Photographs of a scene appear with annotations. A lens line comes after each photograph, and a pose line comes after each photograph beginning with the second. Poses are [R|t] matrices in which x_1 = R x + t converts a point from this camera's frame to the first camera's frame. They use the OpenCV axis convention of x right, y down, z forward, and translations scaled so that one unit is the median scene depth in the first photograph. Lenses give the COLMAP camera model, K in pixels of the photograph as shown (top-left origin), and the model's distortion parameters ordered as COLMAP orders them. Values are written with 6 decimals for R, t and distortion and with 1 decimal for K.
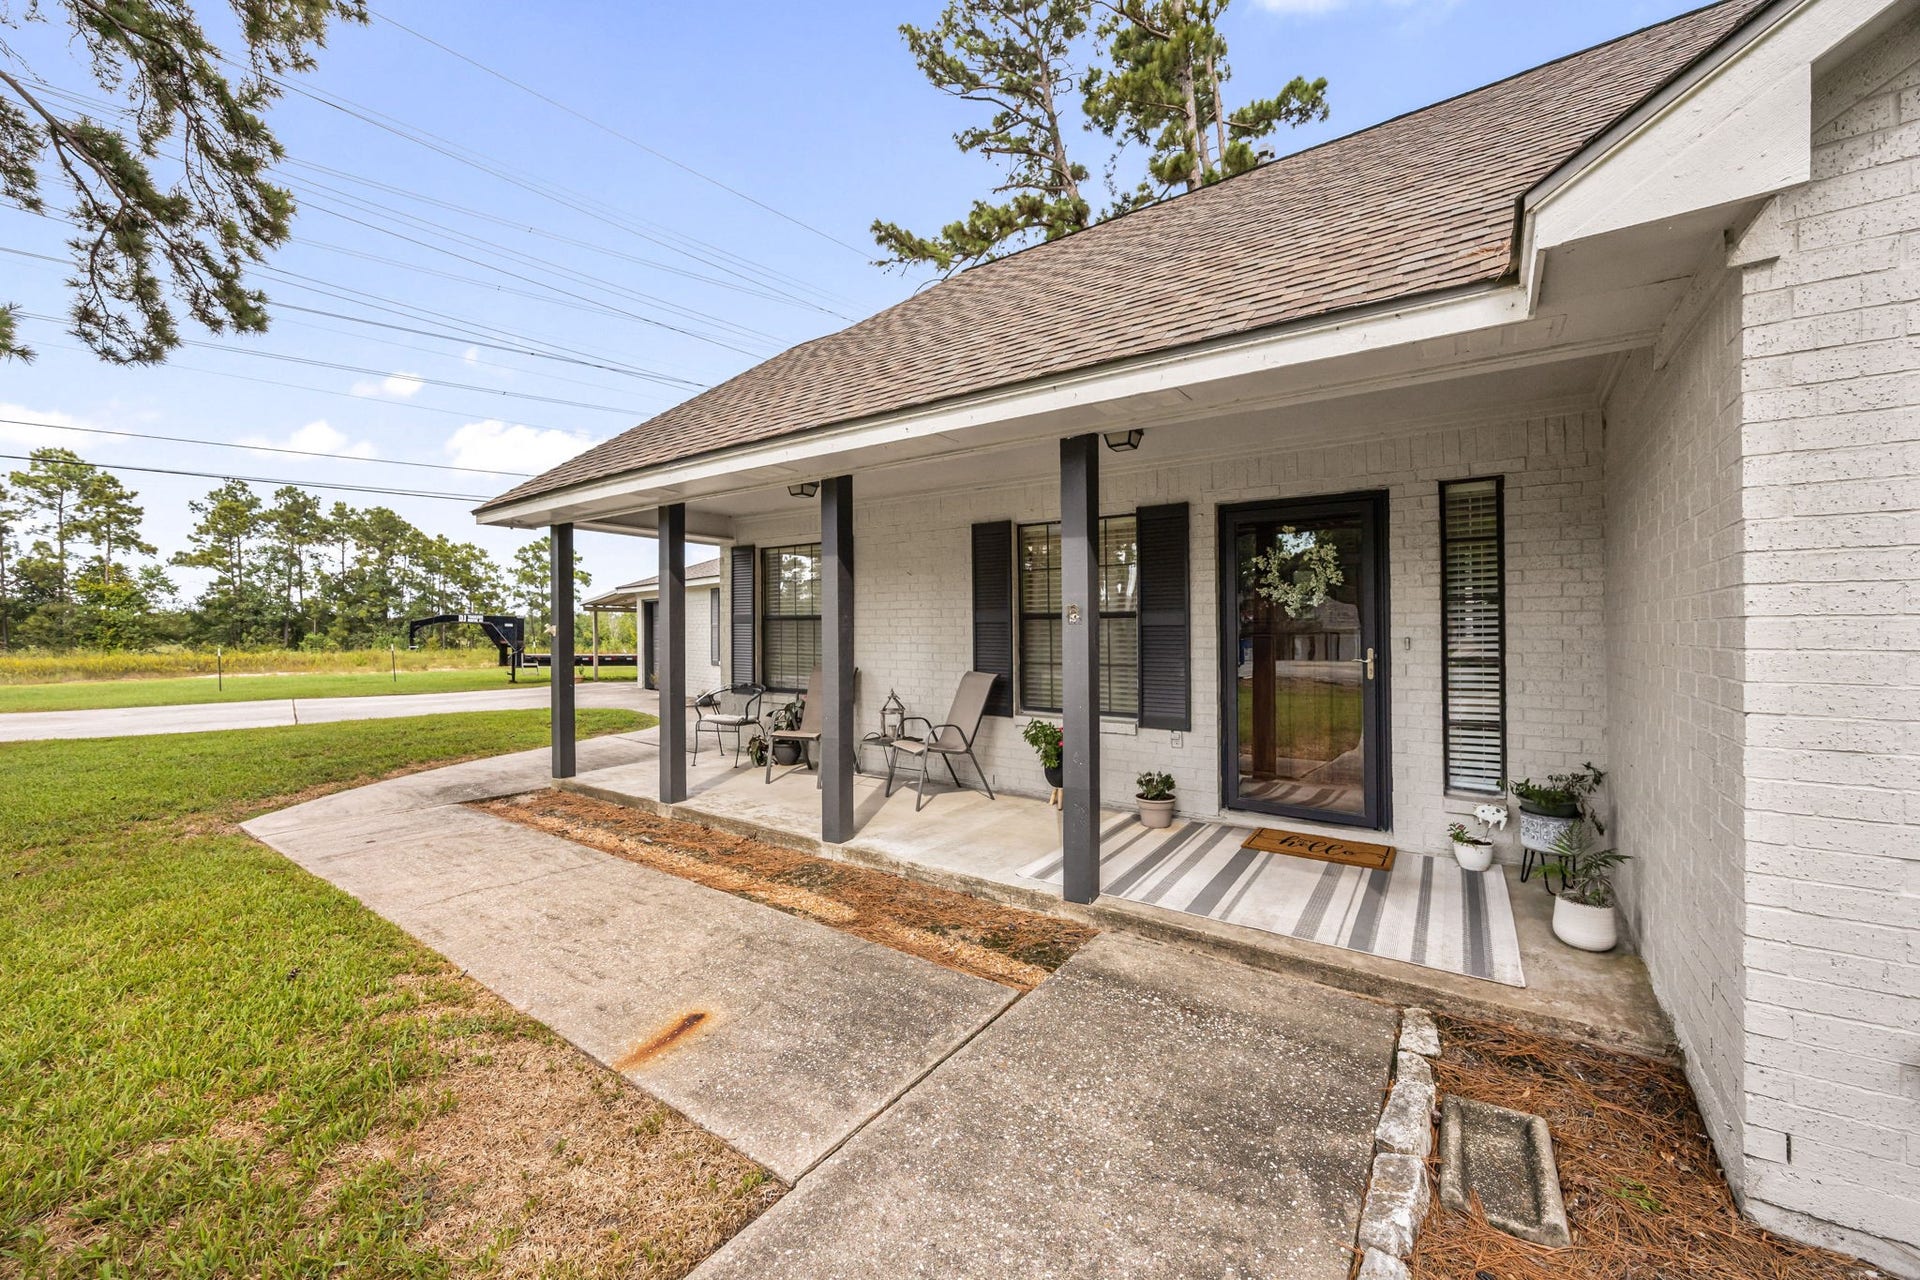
lens RADIAL K [[727.7, 0, 955.4], [0, 727.7, 647.6], [0, 0, 1]] dist [-0.001679, 0.000108]
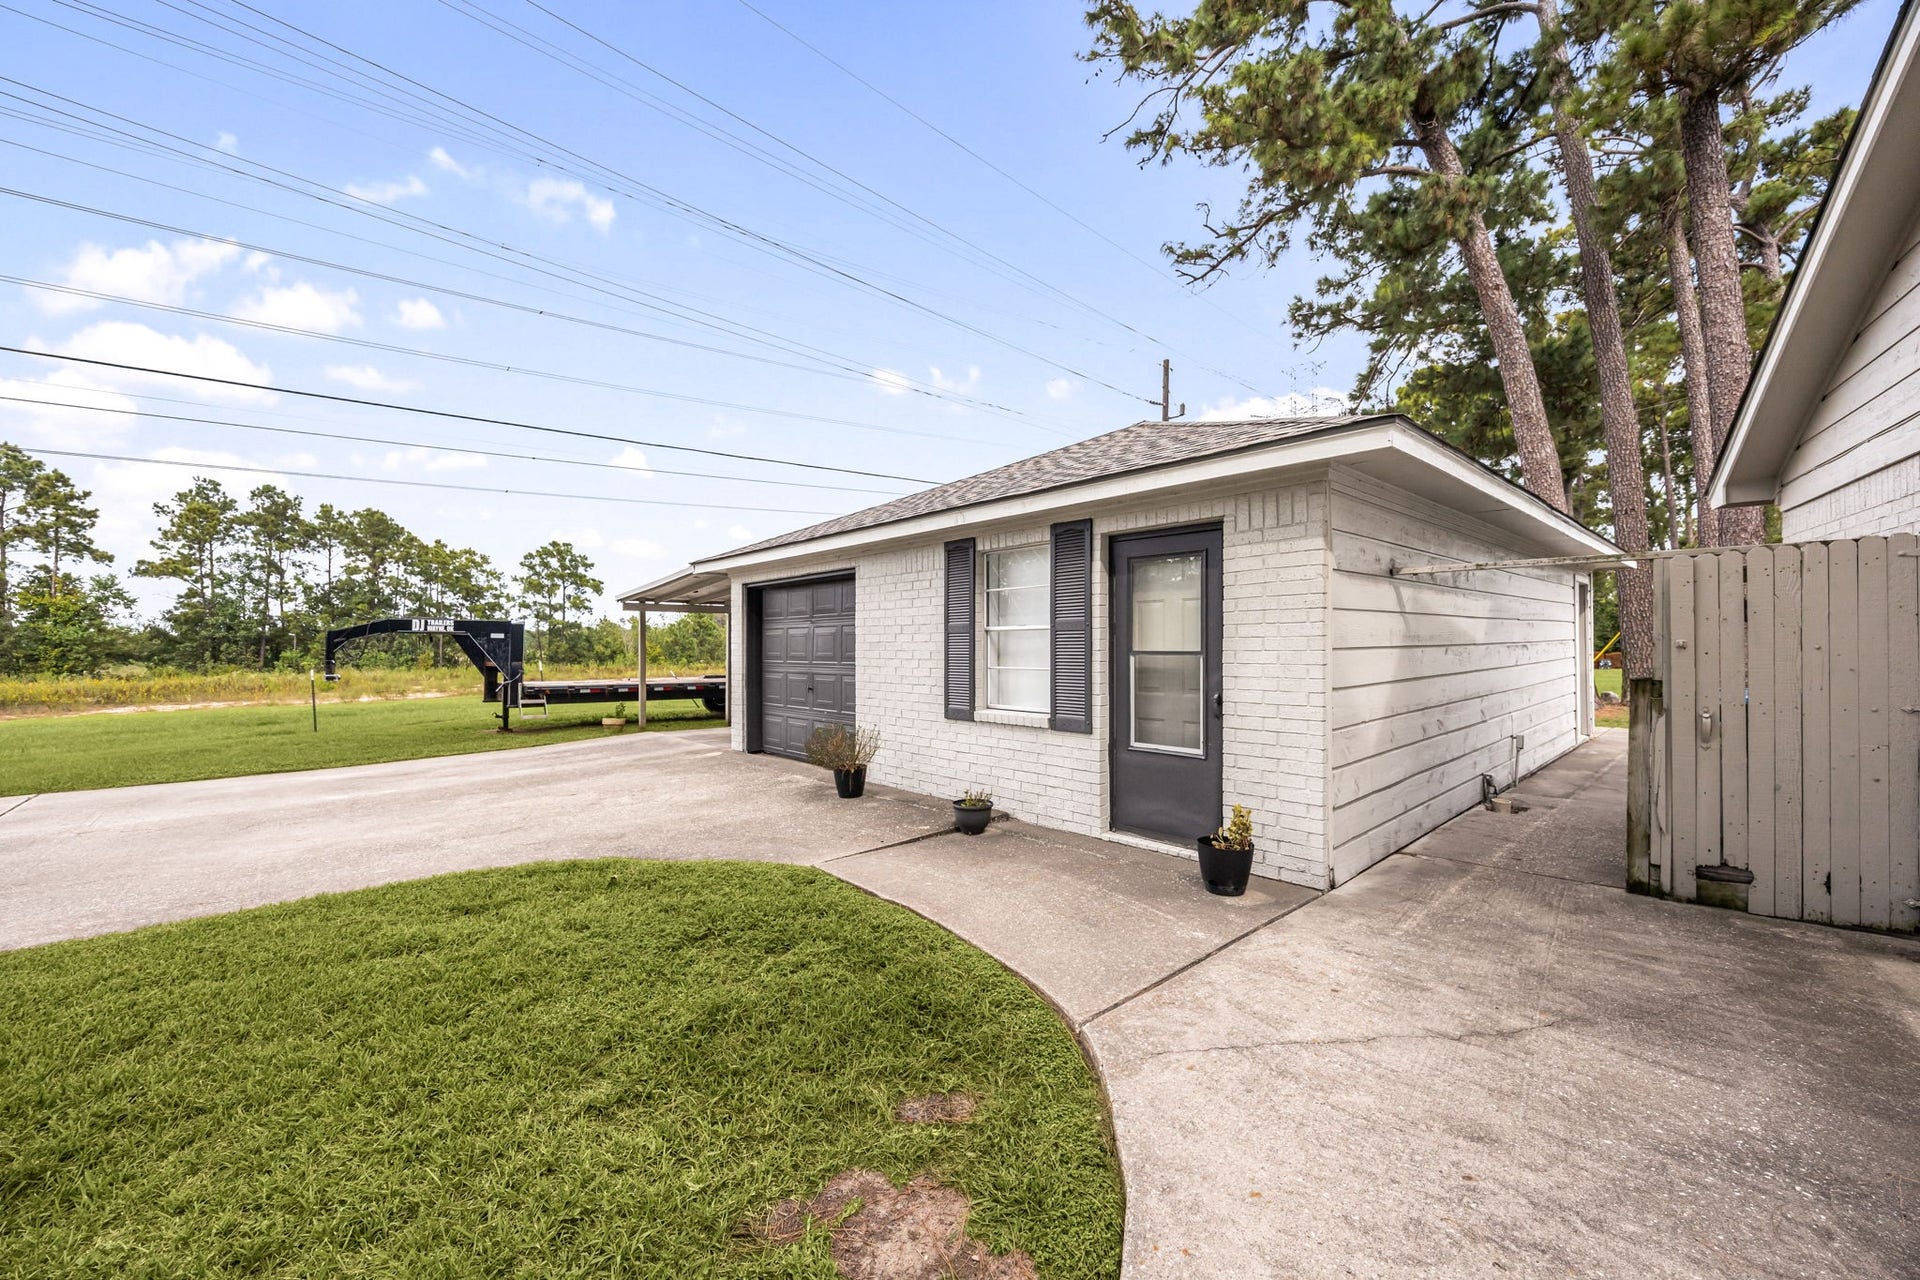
lens RADIAL K [[739.9, 0, 956.3], [0, 739.9, 637.9], [0, 0, 1]] dist [-0.001589, -0.000115]
pose [[0.999838, -0.012232, -0.013214, -0.067729], [0.011883, 0.999587, -0.026172, -0.002503], [0.013529, 0.026010, 0.999570, 0.117489]]
